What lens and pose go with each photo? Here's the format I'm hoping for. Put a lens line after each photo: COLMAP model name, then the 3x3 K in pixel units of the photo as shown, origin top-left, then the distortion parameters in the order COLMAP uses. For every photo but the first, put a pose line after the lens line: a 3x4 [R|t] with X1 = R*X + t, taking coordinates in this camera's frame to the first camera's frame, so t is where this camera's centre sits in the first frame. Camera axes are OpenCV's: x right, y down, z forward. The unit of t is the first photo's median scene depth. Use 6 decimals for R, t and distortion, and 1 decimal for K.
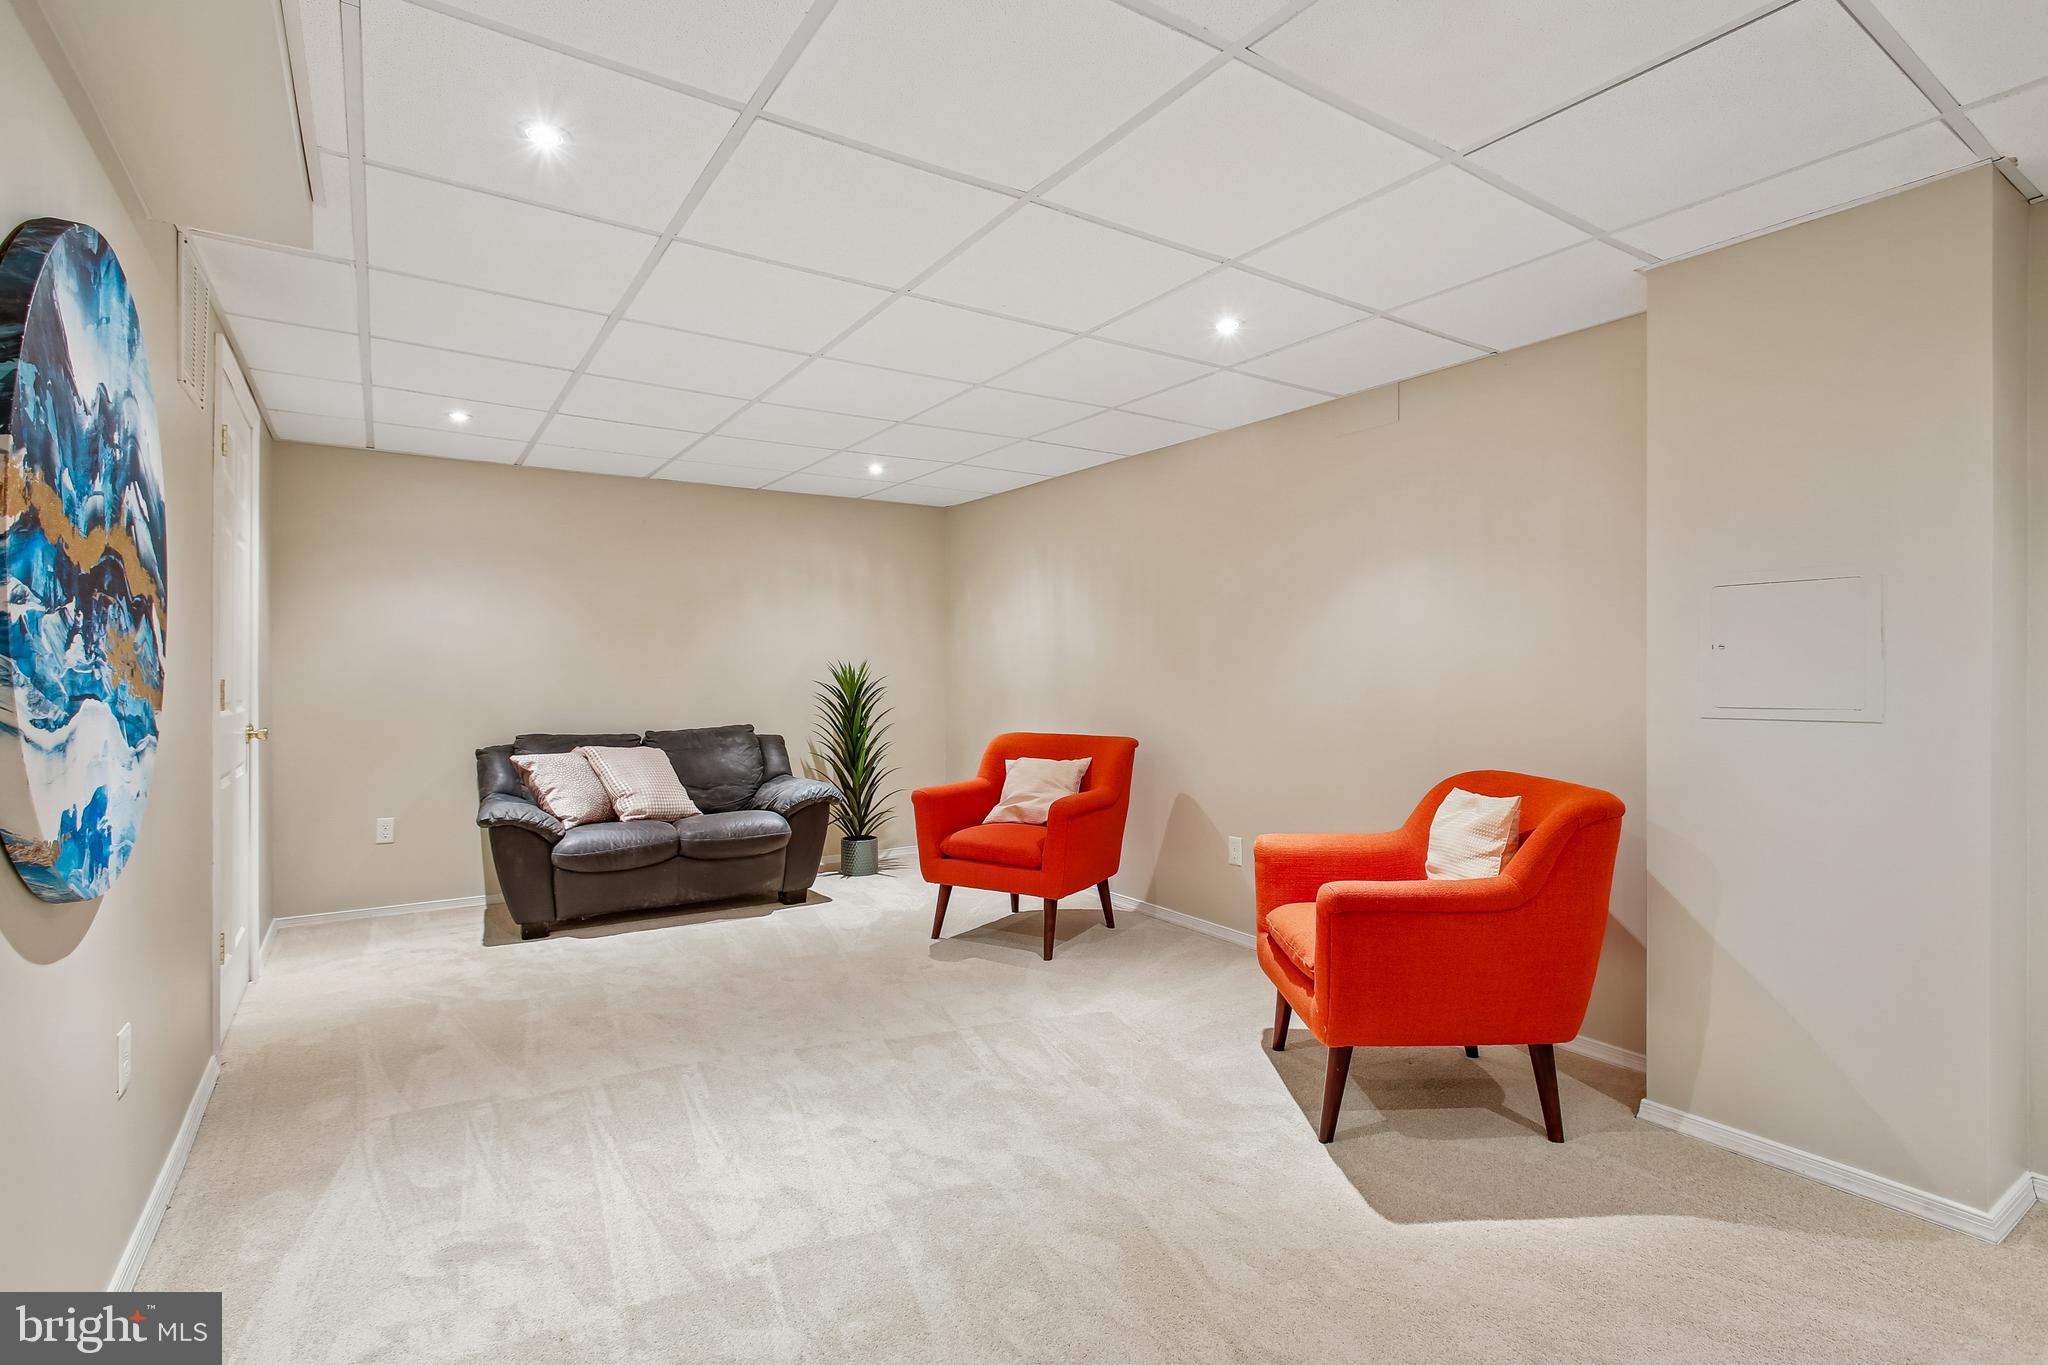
lens RADIAL K [[978.9, 0, 1019.0], [0, 978.9, 663.2], [0, 0, 1]] dist [-0.032079, 0.023771]
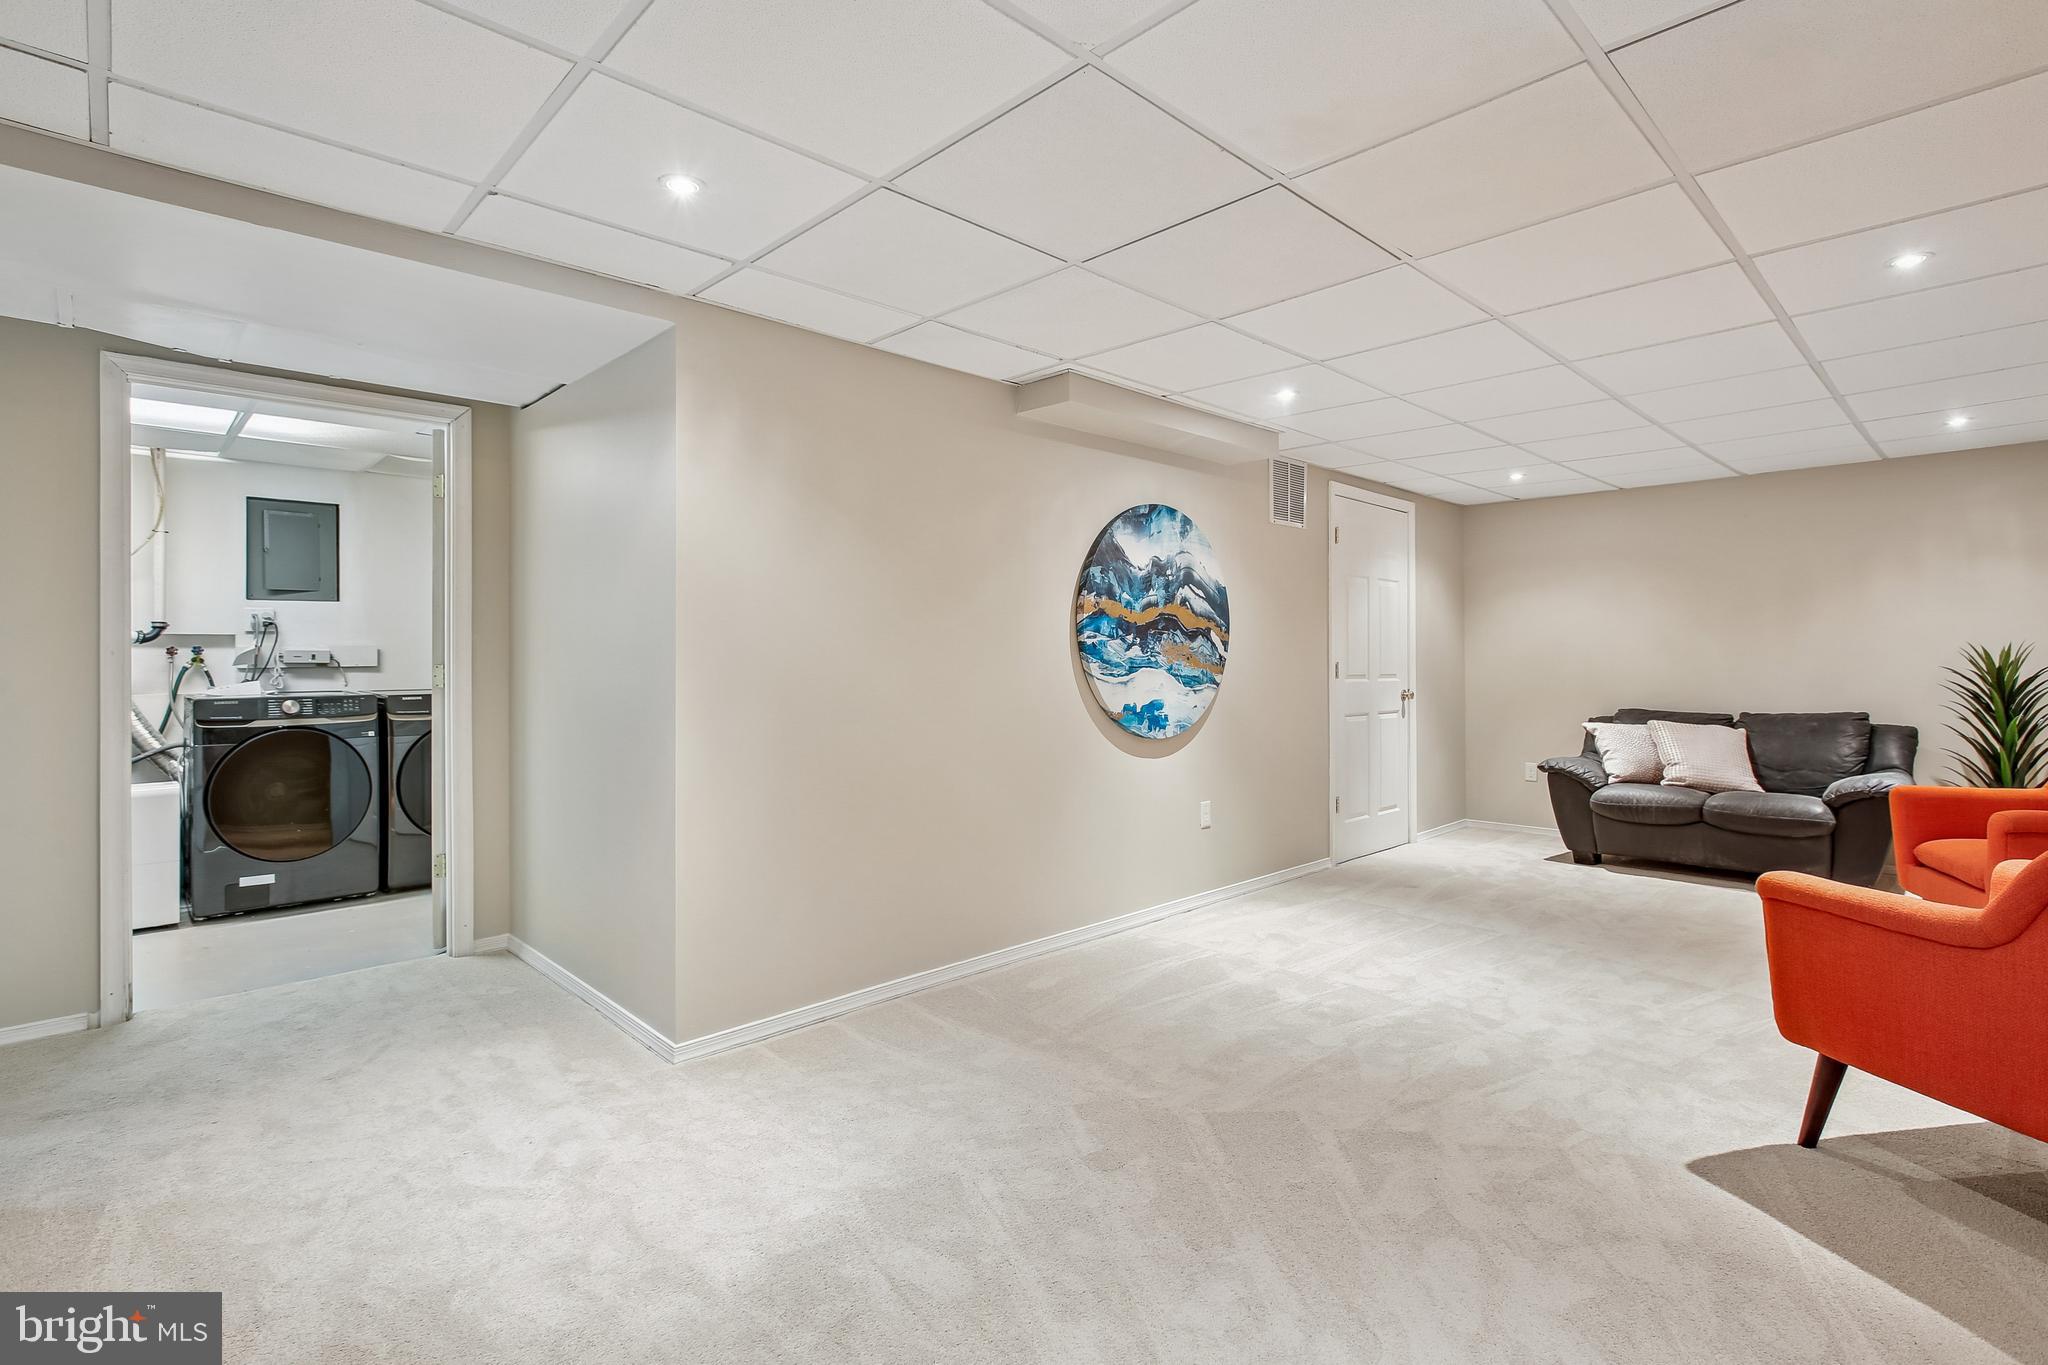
lens RADIAL K [[964.1, 0, 1029.3], [0, 964.1, 657.2], [0, 0, 1]] dist [-0.014326, 0.000582]
pose [[0.184009, -0.001796, -0.982923, 0.930101], [0.010757, 0.999942, 0.000187, 0.000549], [0.982866, -0.010607, 0.184018, 0.065731]]
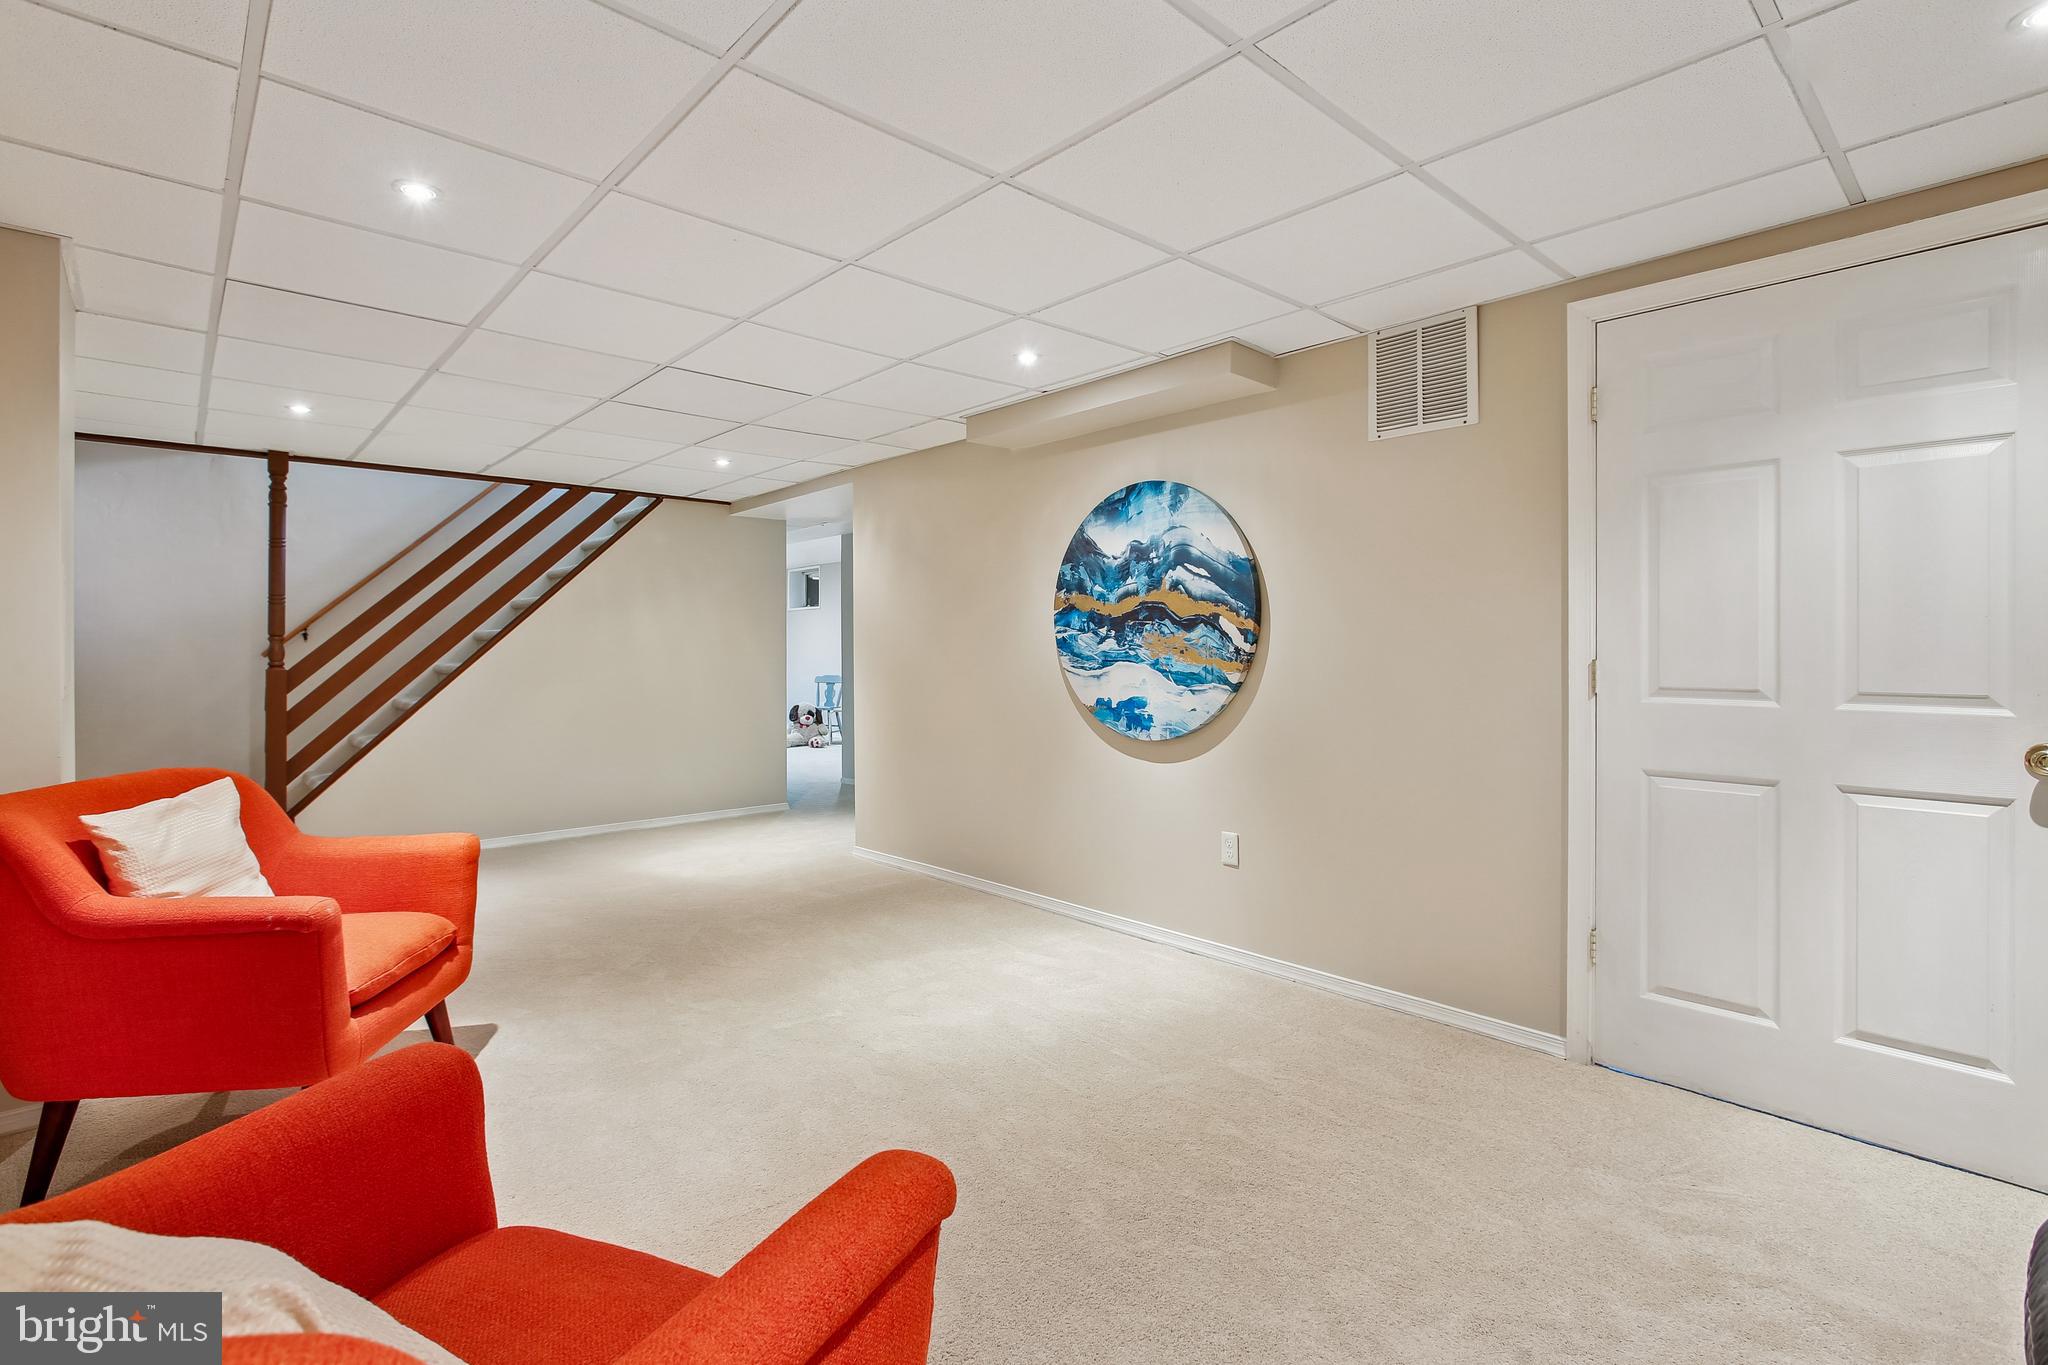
lens RADIAL K [[964.1, 0, 1029.3], [0, 964.1, 657.2], [0, 0, 1]] dist [-0.014326, 0.000582]
pose [[-0.987499, 0.003149, -0.157597, -0.139574], [0.003564, 0.999991, -0.002350, 0.015262], [0.157588, -0.002883, -0.987501, 1.871331]]
